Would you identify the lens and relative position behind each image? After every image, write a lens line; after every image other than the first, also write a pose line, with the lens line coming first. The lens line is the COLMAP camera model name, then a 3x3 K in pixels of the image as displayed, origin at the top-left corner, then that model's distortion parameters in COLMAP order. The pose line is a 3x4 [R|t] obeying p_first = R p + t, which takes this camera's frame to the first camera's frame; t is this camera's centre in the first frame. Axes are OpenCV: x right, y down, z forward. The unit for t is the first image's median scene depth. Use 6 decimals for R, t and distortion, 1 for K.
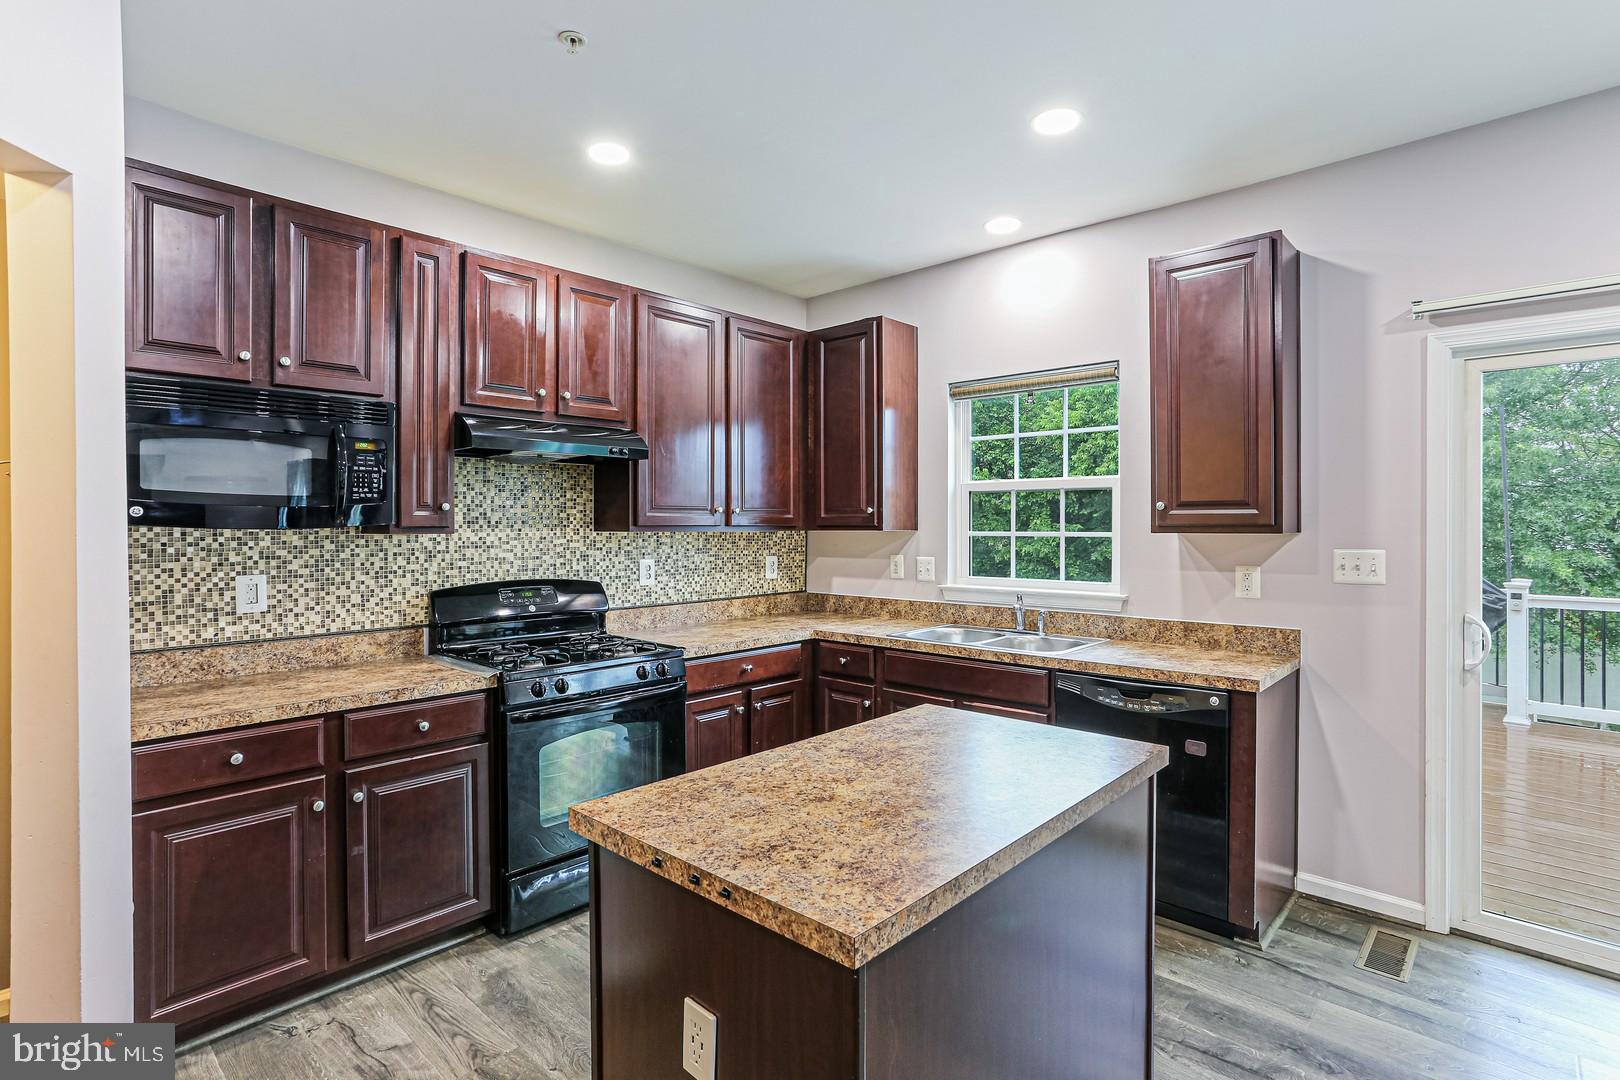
lens RADIAL K [[790.4, 0, 810.0], [0, 790.4, 540.0], [0, 0, 1]] dist [-0.032116, 0.000866]
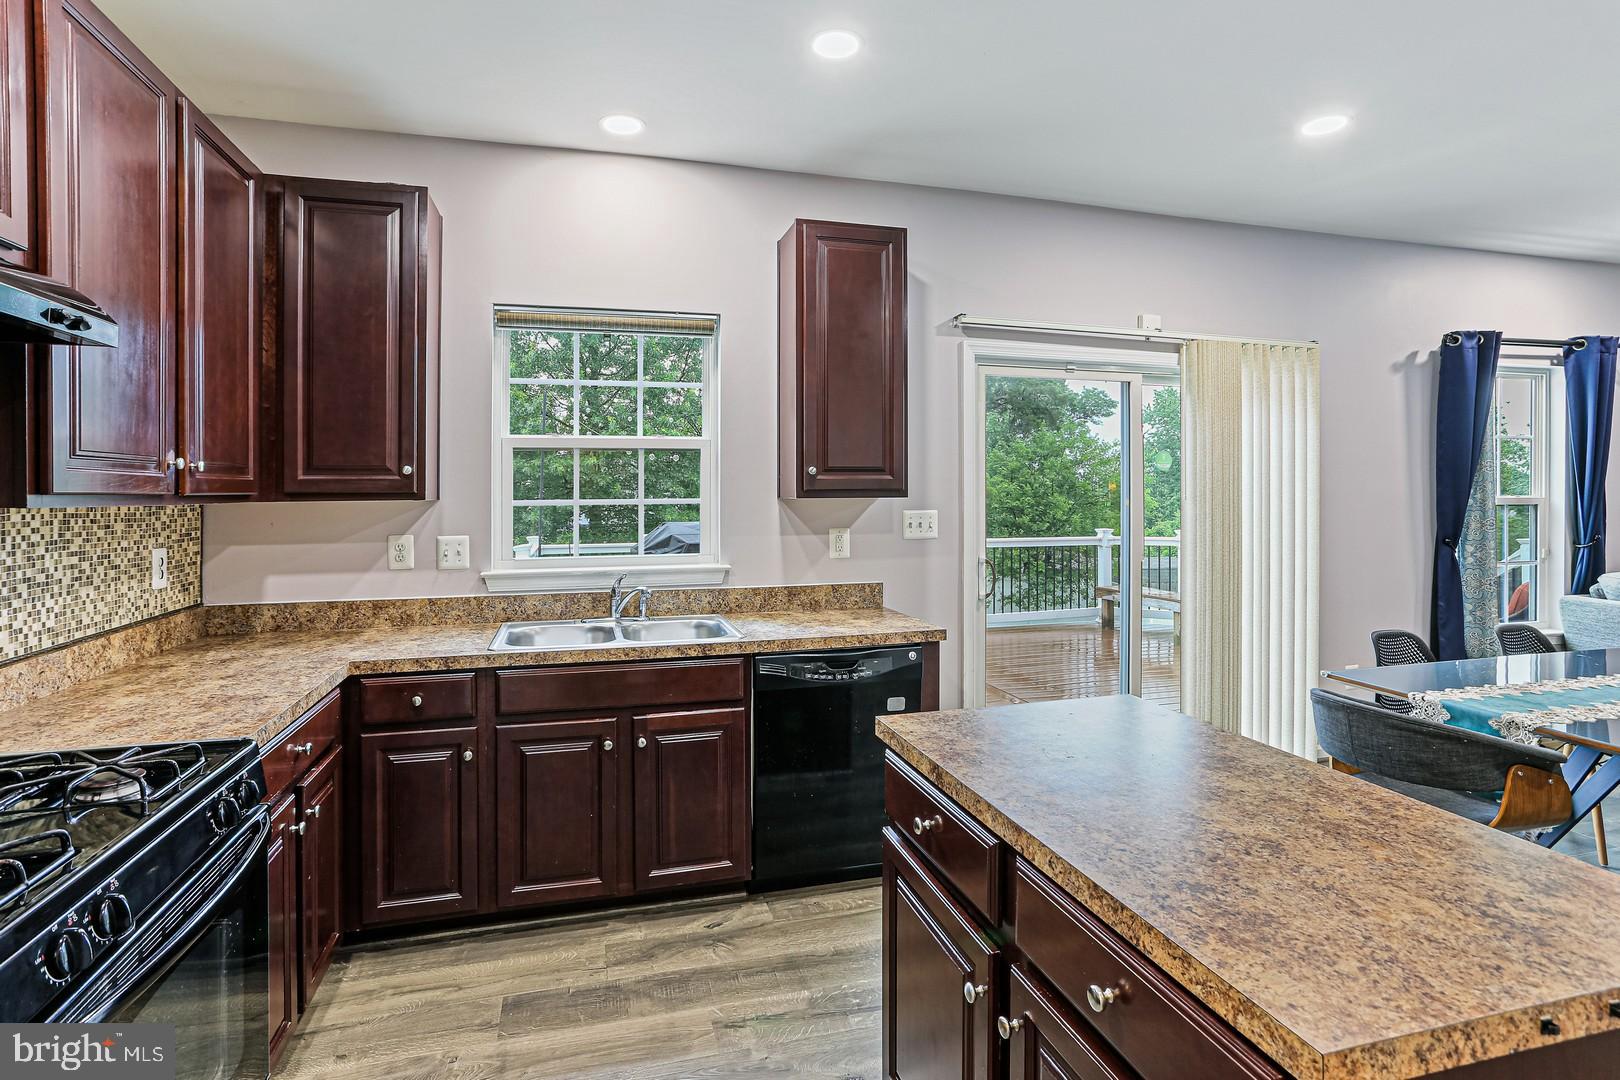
lens RADIAL K [[804.2, 0, 806.4], [0, 804.2, 497.6], [0, 0, 1]] dist [-0.045492, 0.026460]
pose [[0.532369, -0.007918, 0.846475, -0.366460], [0.020533, 0.999783, -0.003562, -0.005593], [-0.846263, 0.019278, 0.532416, 0.410321]]
